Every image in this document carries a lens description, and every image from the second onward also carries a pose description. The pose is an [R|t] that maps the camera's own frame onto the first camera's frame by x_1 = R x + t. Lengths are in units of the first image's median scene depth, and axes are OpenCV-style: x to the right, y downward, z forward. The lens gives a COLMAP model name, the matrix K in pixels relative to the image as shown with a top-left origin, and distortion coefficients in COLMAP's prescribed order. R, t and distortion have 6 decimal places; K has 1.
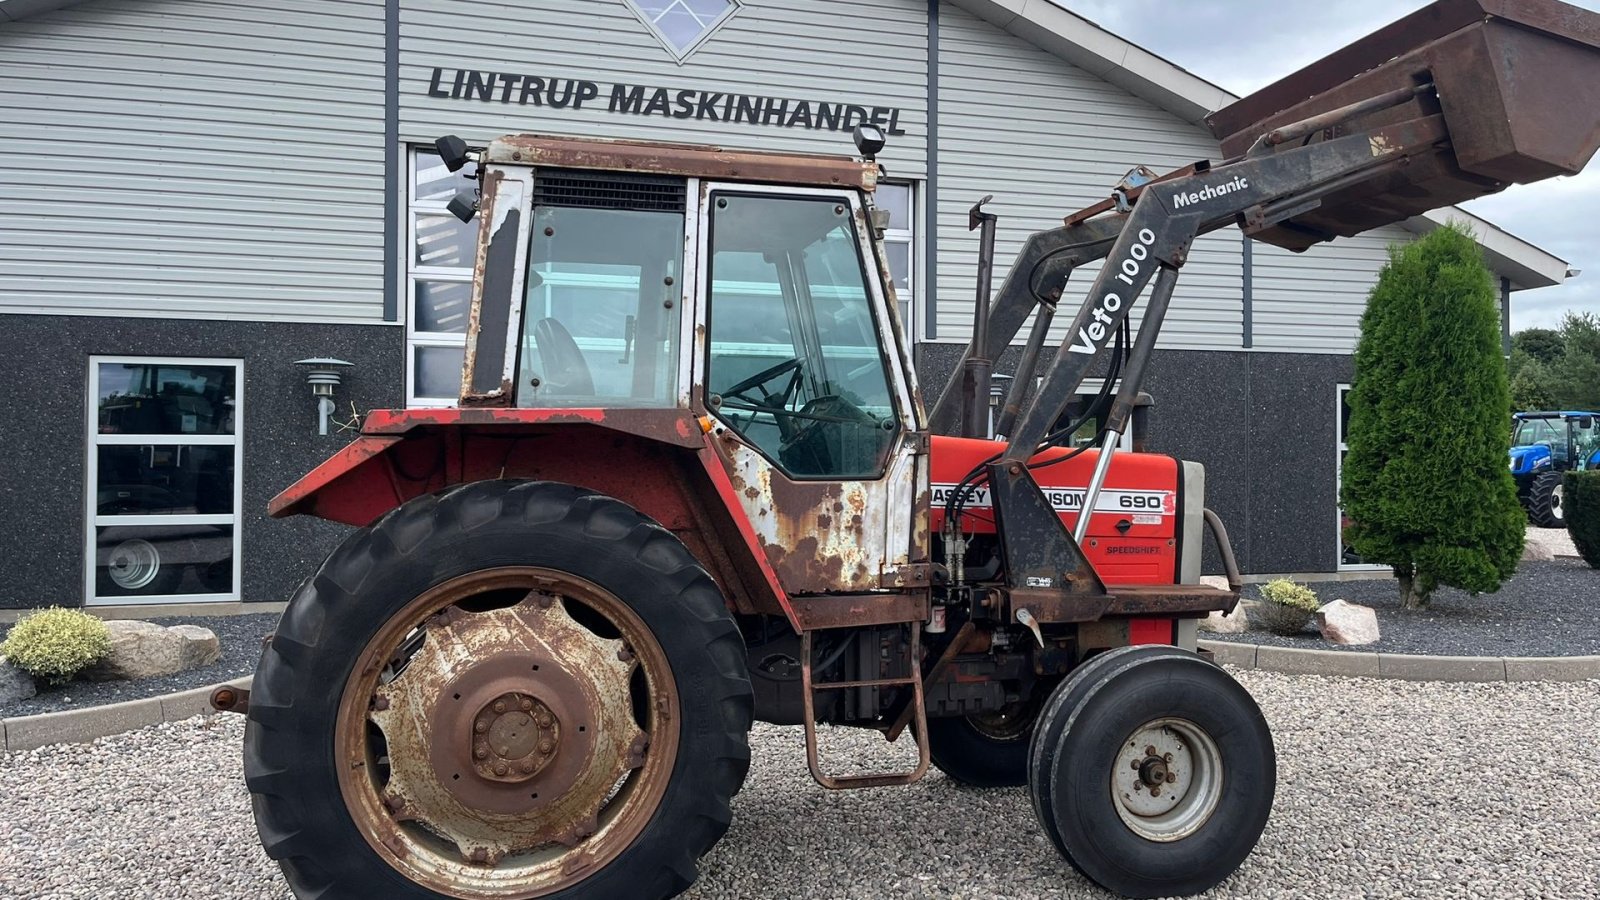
lens RADIAL K [[1203.8, 0, 816.1], [0, 1203.8, 440.1], [0, 0, 1]] dist [0.061794, -0.073762]
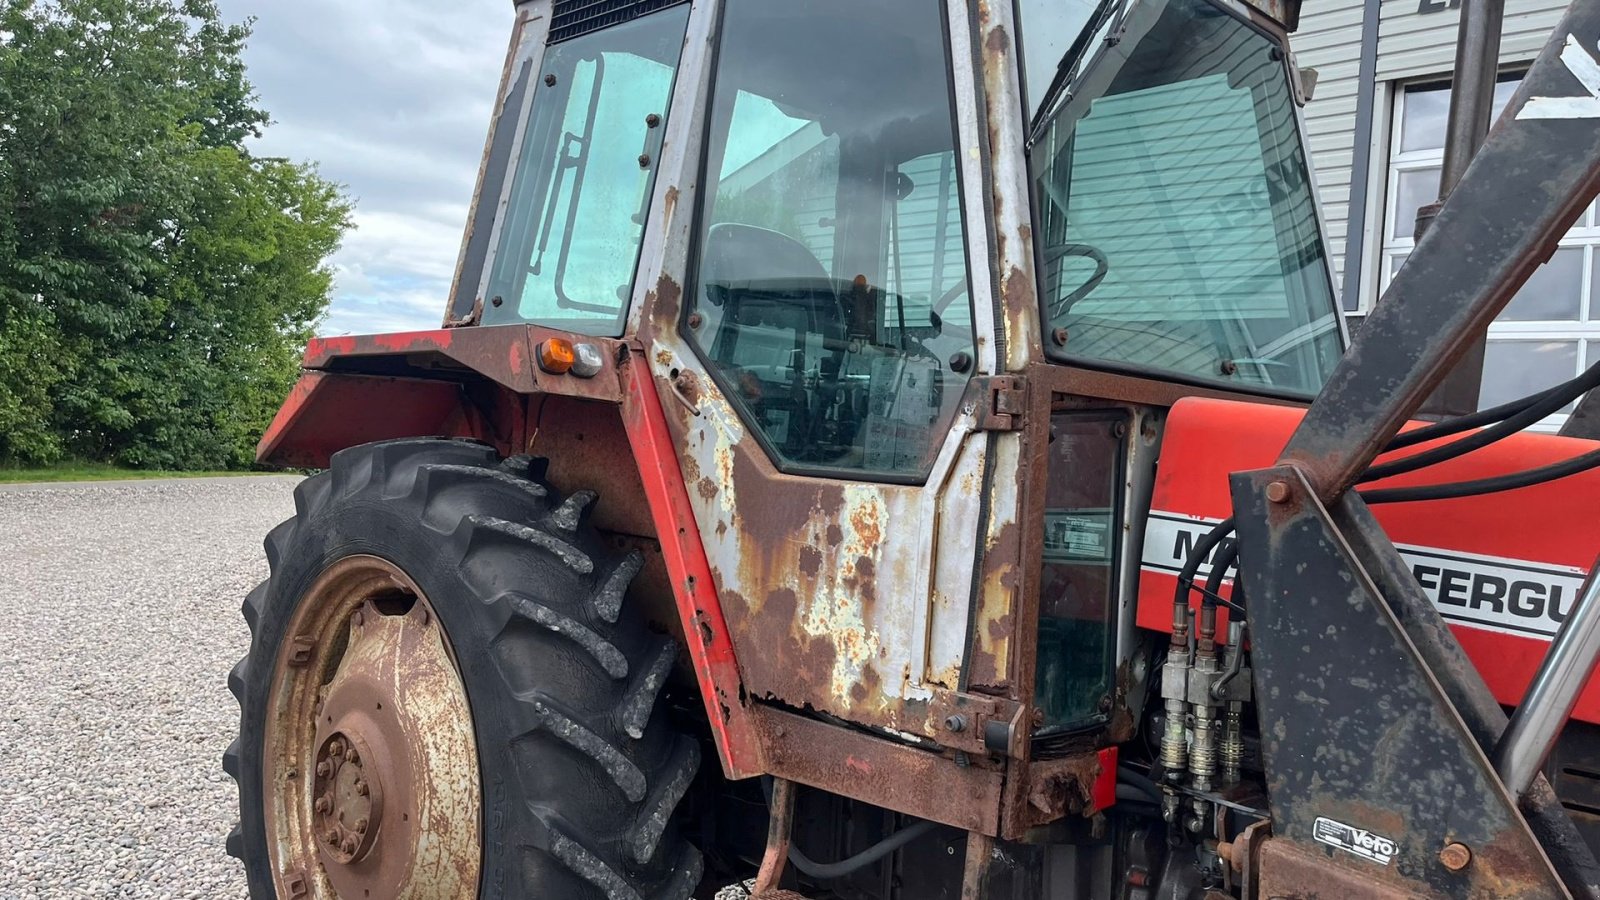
lens RADIAL K [[1203.8, 0, 785.8], [0, 1203.8, 447.1], [0, 0, 1]] dist [0.061794, -0.073762]
pose [[0.496314, 0.035726, -0.867408, 0.387114], [-0.059358, 0.998211, 0.007149, 0.017639], [0.866111, 0.047939, 0.497547, 0.690773]]
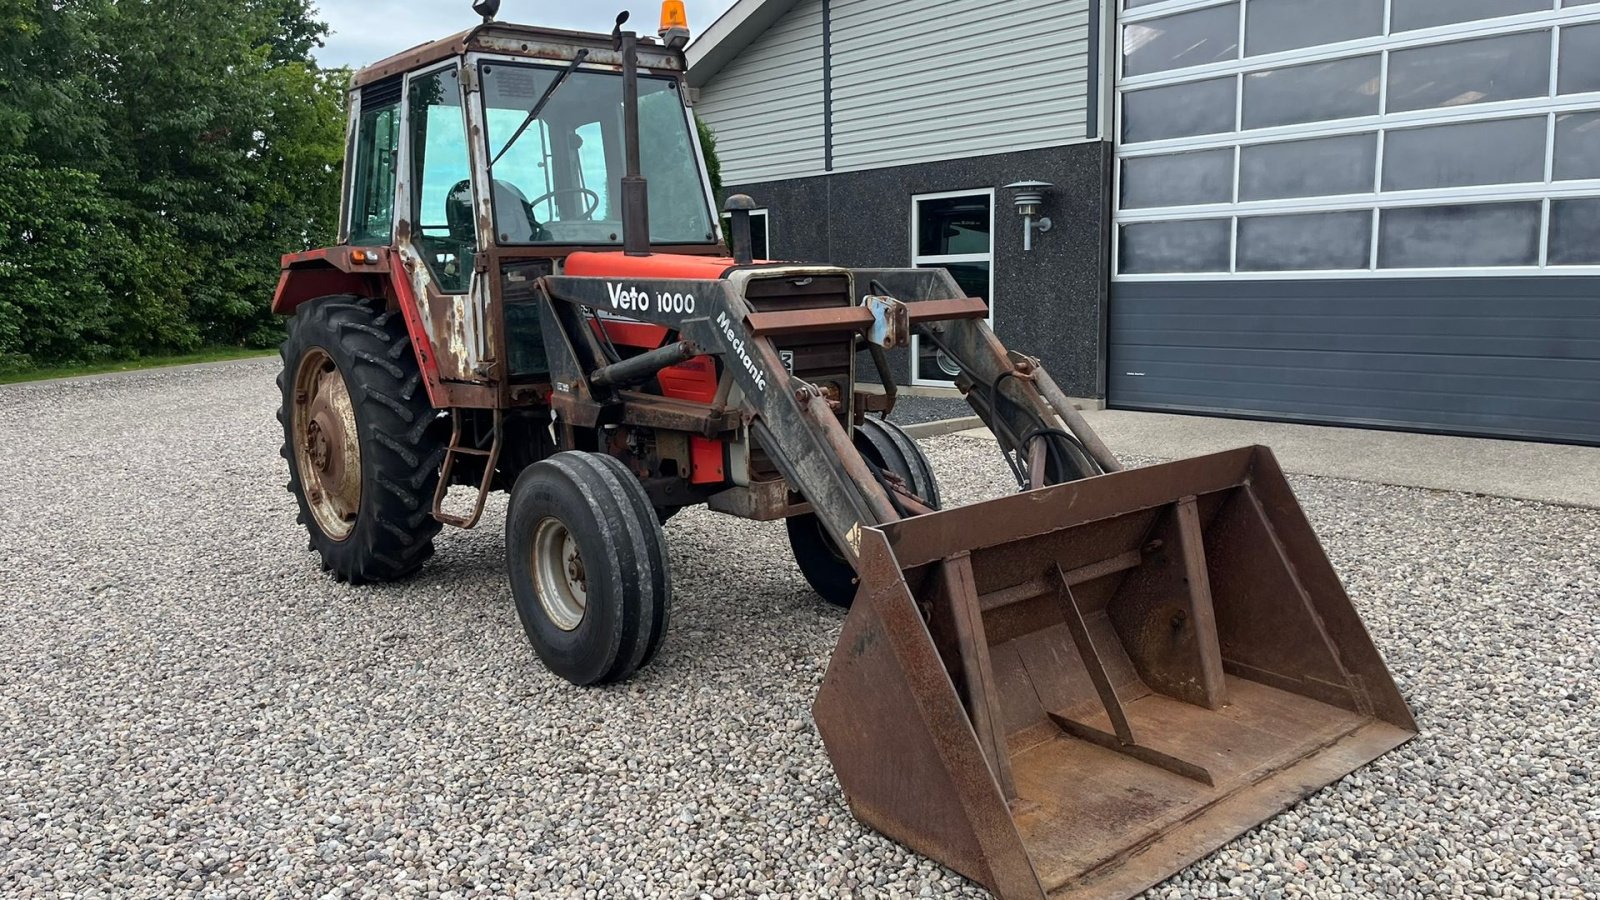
lens RADIAL K [[1203.8, 0, 792.4], [0, 1203.8, 460.5], [0, 0, 1]] dist [0.061794, -0.073762]
pose [[0.420378, 0.123483, -0.898907, 1.266856], [0.035693, 0.987679, 0.152369, 0.022884], [0.906647, -0.096138, 0.410791, 0.721870]]
